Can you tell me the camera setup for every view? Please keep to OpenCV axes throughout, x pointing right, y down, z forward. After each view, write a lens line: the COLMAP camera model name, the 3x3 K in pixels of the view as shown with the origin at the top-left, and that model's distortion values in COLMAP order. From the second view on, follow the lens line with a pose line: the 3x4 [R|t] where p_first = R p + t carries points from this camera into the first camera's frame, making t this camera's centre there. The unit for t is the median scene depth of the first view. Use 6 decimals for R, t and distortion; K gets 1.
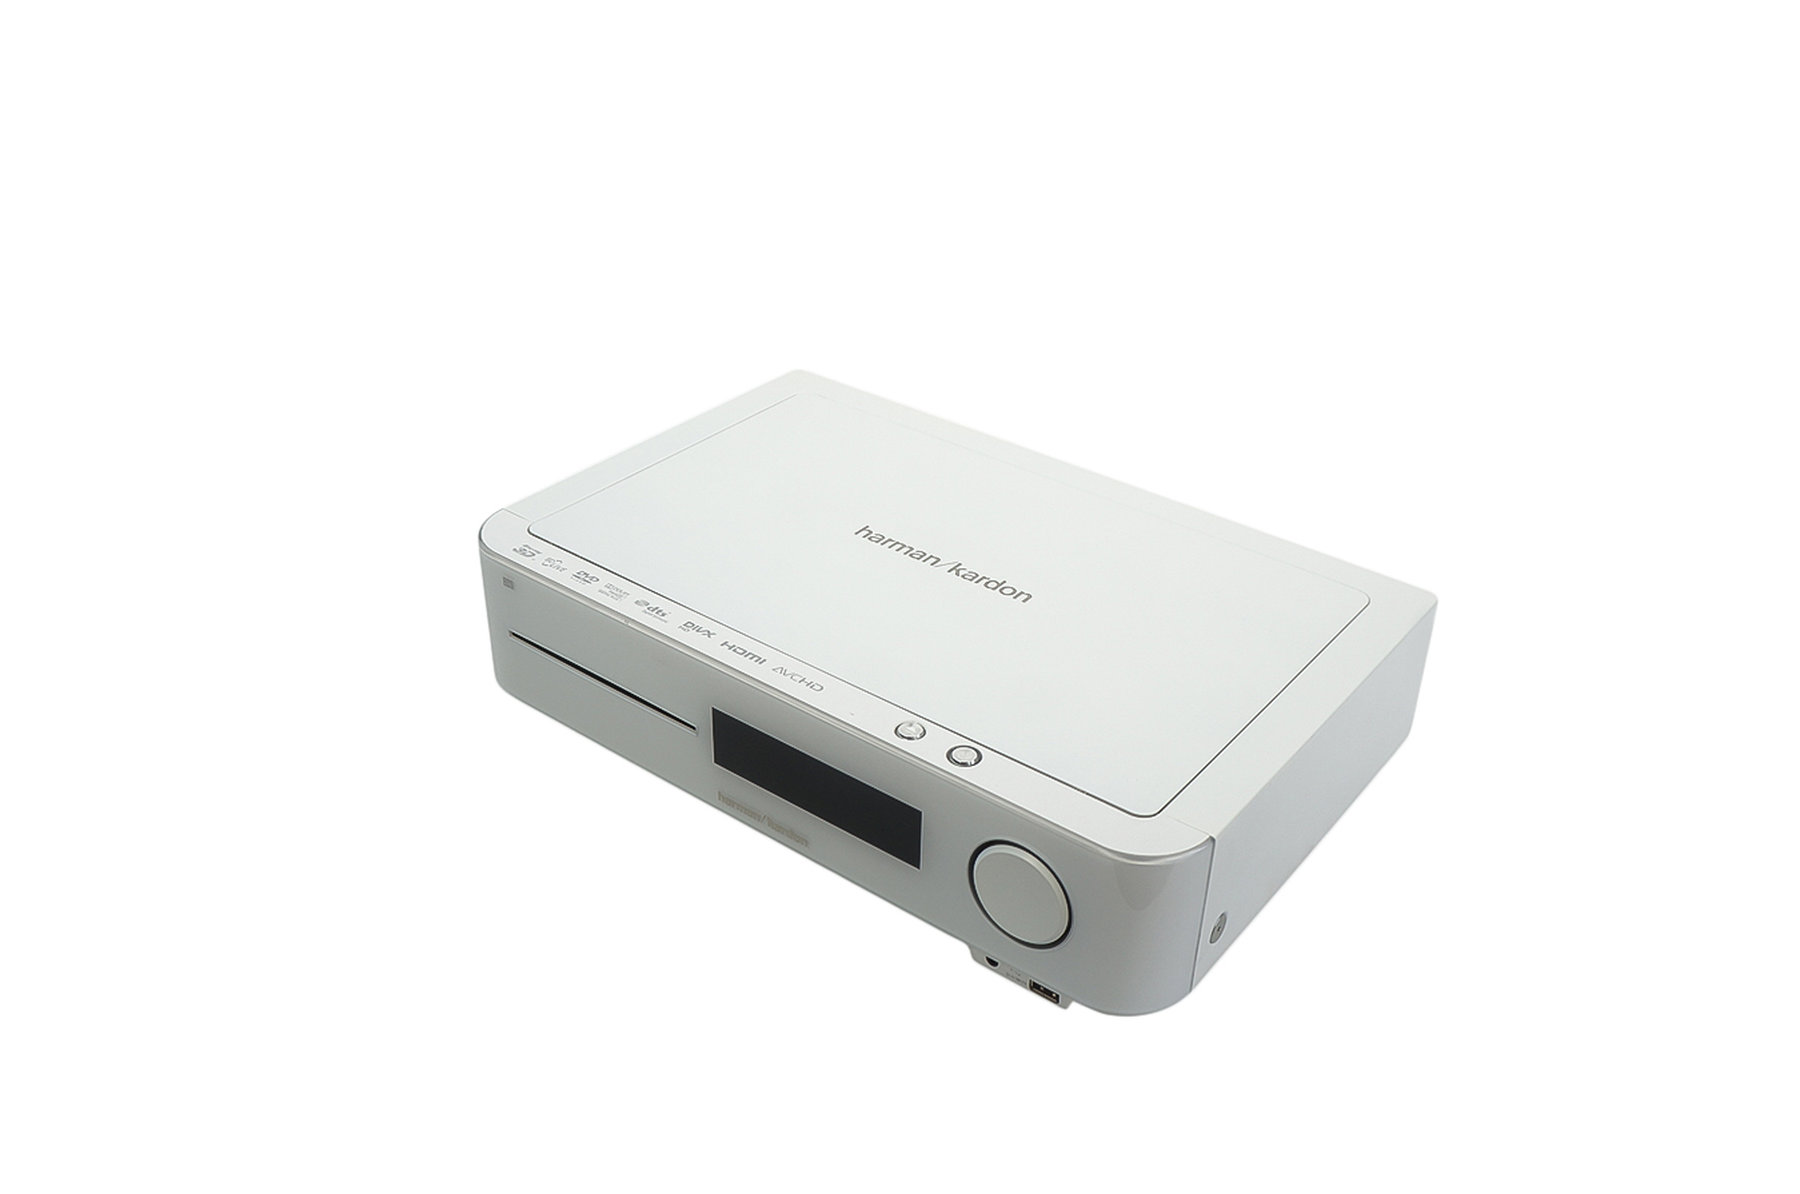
lens RADIAL K [[1640.7, 0, 900.0], [0, 1640.7, 597.0], [0, 0, 1]] dist [-0.117590, 0.003319]
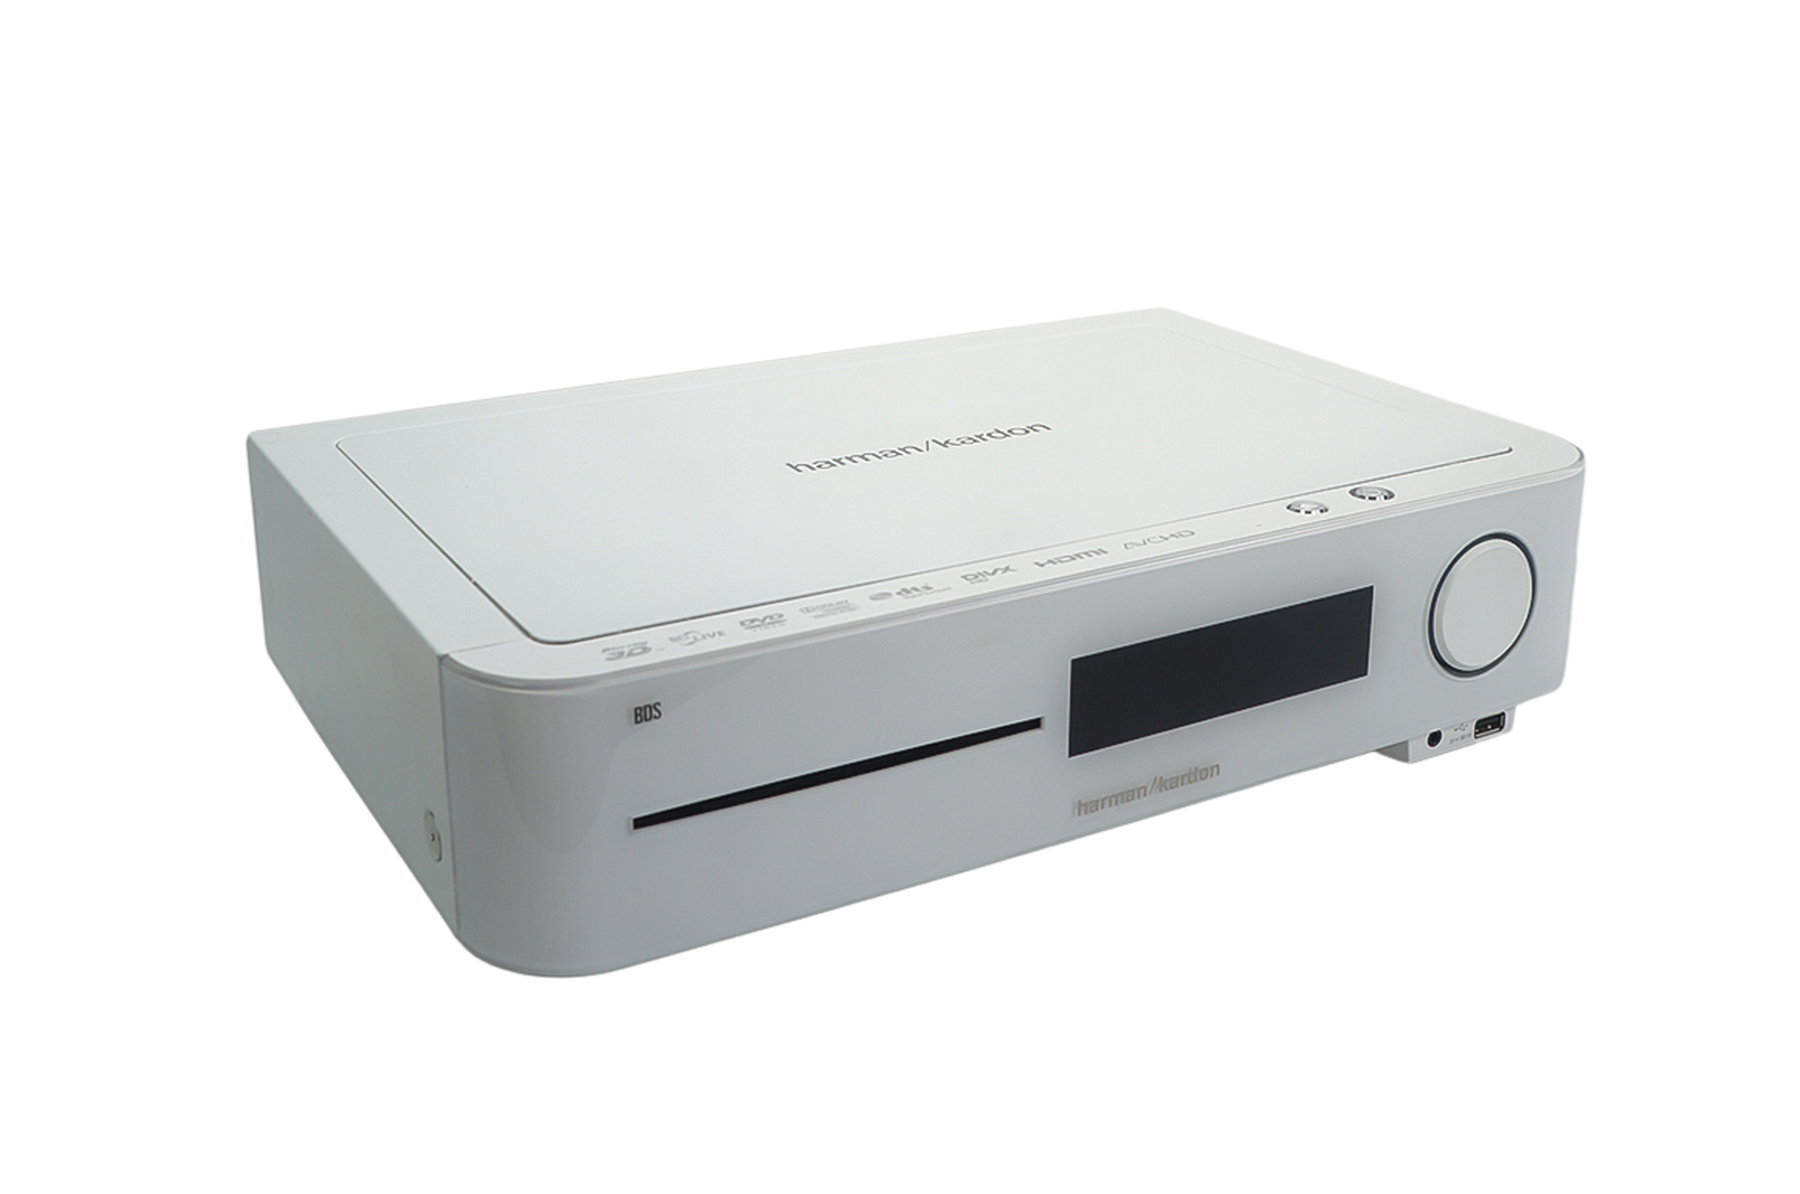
lens RADIAL K [[1924.4, 0, 855.0], [0, 1924.4, 417.1], [0, 0, 1]] dist [-0.129877, 0.133923]
pose [[0.397359, -0.272099, 0.876395, -0.785962], [0.493062, 0.868768, 0.046176, -0.093676], [-0.773948, 0.413768, 0.479375, 0.663640]]
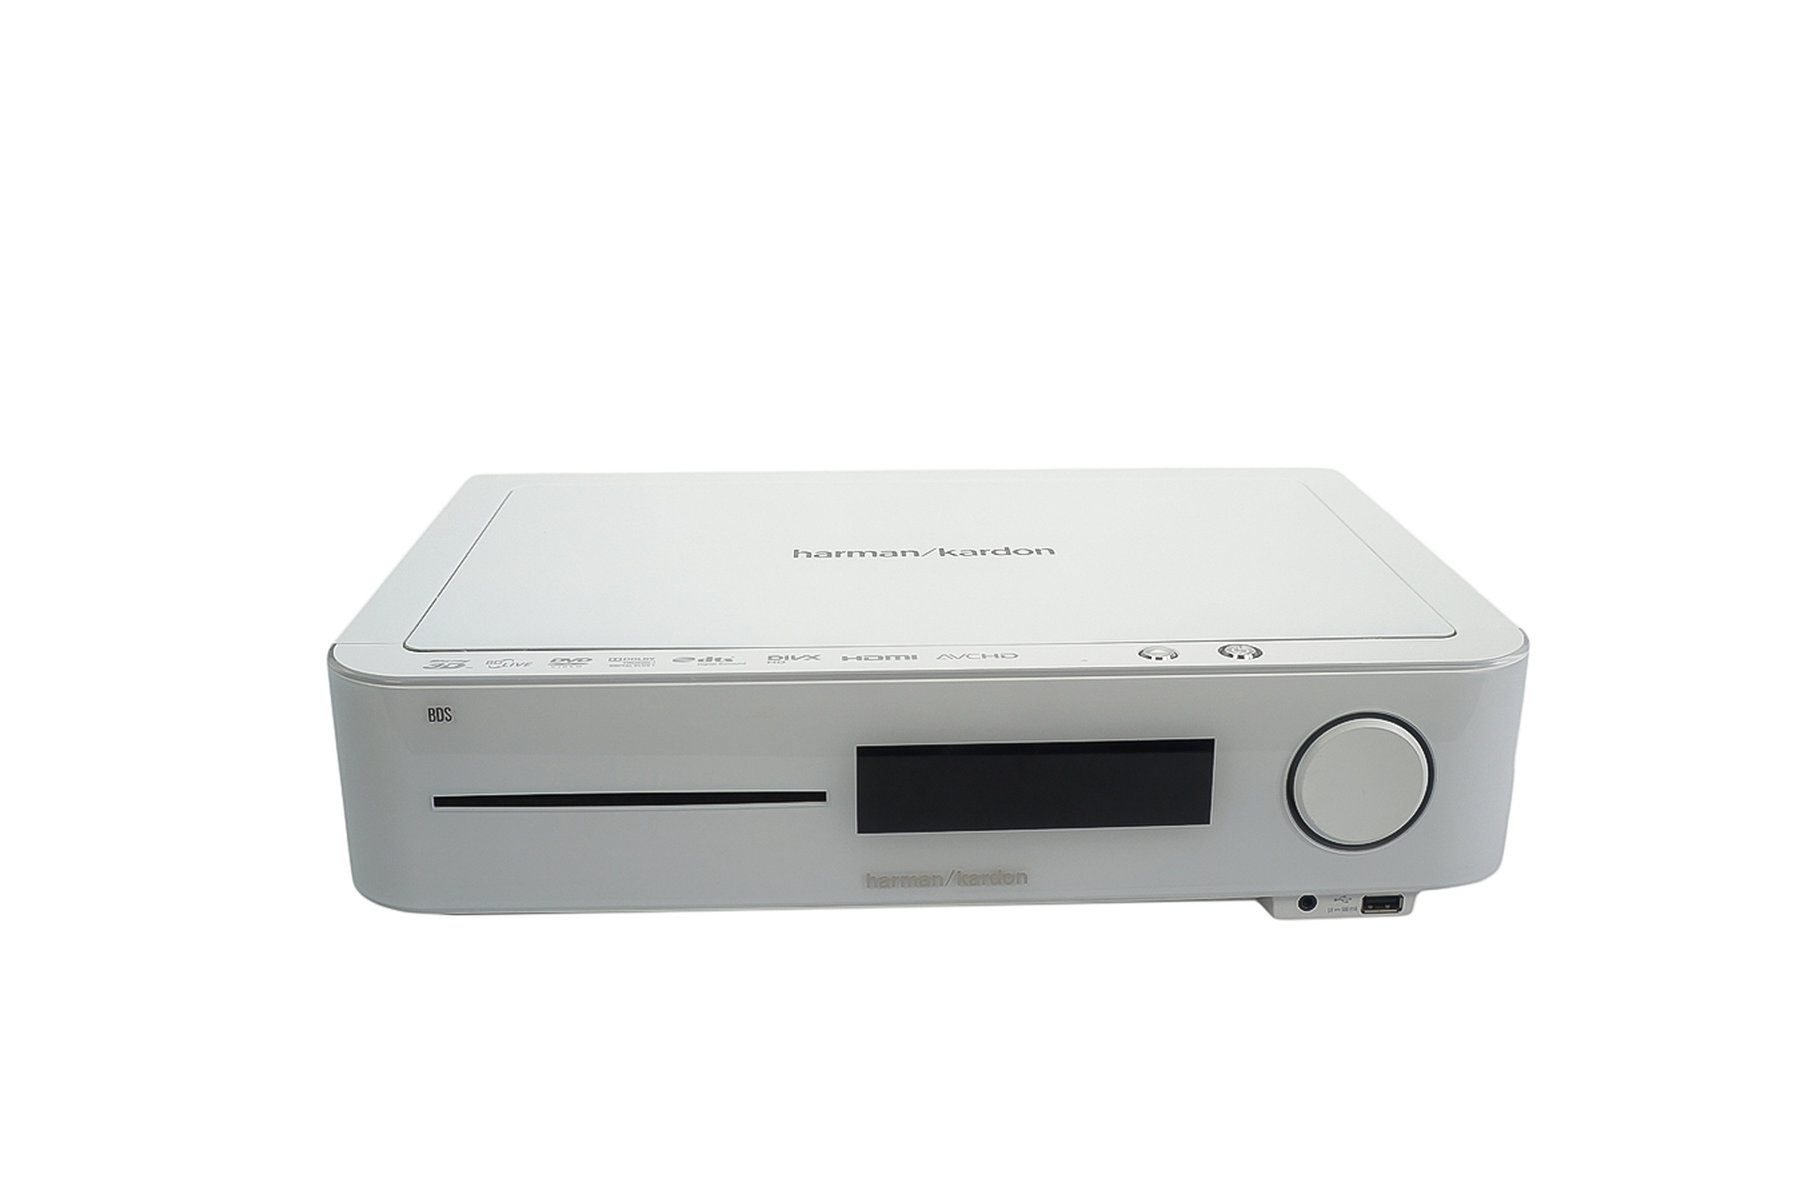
lens RADIAL K [[1640.7, 0, 900.0], [0, 1640.7, 597.0], [0, 0, 1]] dist [-0.117590, 0.003319]
pose [[0.753589, -0.220538, 0.619247, -0.533924], [0.352965, 0.930473, -0.098160, 0.082778], [-0.554545, 0.292545, 0.779036, 0.406800]]
